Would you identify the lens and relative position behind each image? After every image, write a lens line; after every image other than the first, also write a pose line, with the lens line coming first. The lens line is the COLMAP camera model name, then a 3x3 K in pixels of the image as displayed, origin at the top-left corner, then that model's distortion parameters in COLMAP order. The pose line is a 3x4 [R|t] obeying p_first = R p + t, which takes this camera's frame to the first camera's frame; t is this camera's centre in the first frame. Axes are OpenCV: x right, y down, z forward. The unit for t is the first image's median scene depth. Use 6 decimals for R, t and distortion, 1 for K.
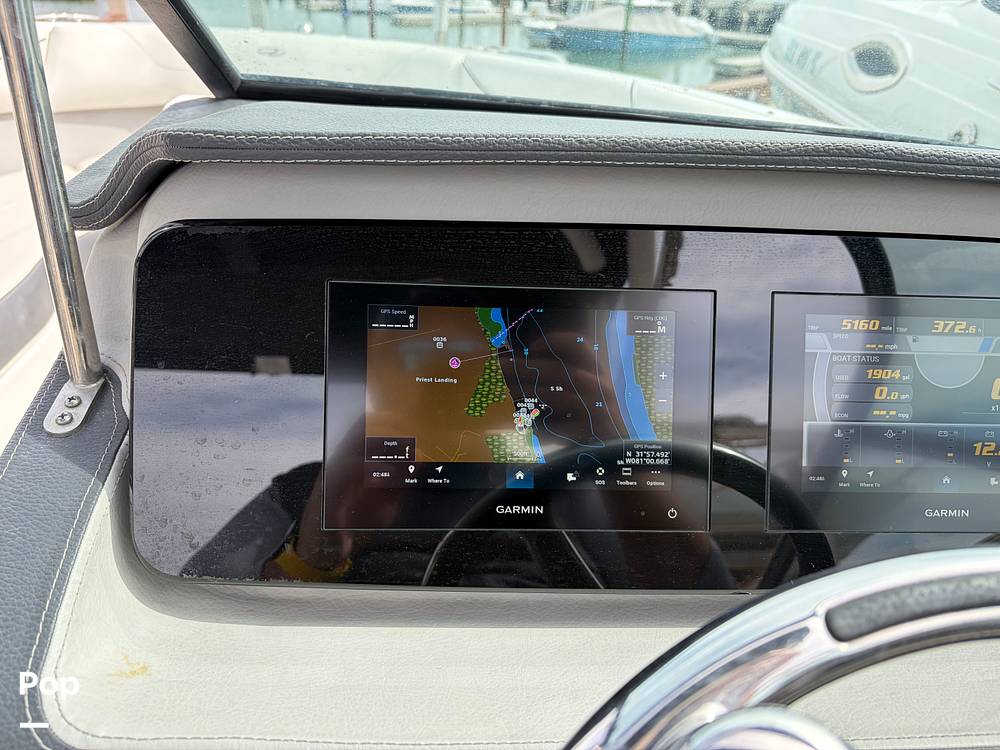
lens RADIAL K [[766.1, 0, 500.0], [0, 766.1, 375.0], [0, 0, 1]] dist [0.051950, -0.064610]
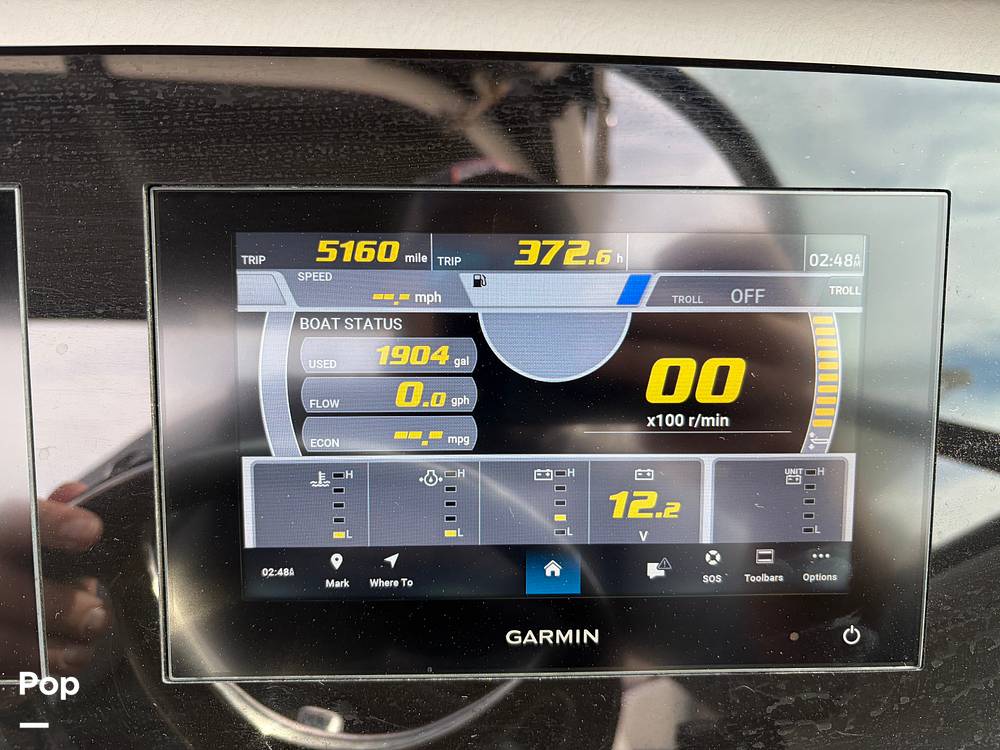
lens RADIAL K [[766.1, 0, 500.0], [0, 766.1, 375.0], [0, 0, 1]] dist [0.051950, -0.064610]
pose [[0.999359, -0.014184, -0.032881, 0.564700], [0.016785, 0.996637, 0.080210, -0.026034], [0.031632, -0.080710, 0.996236, 0.529295]]
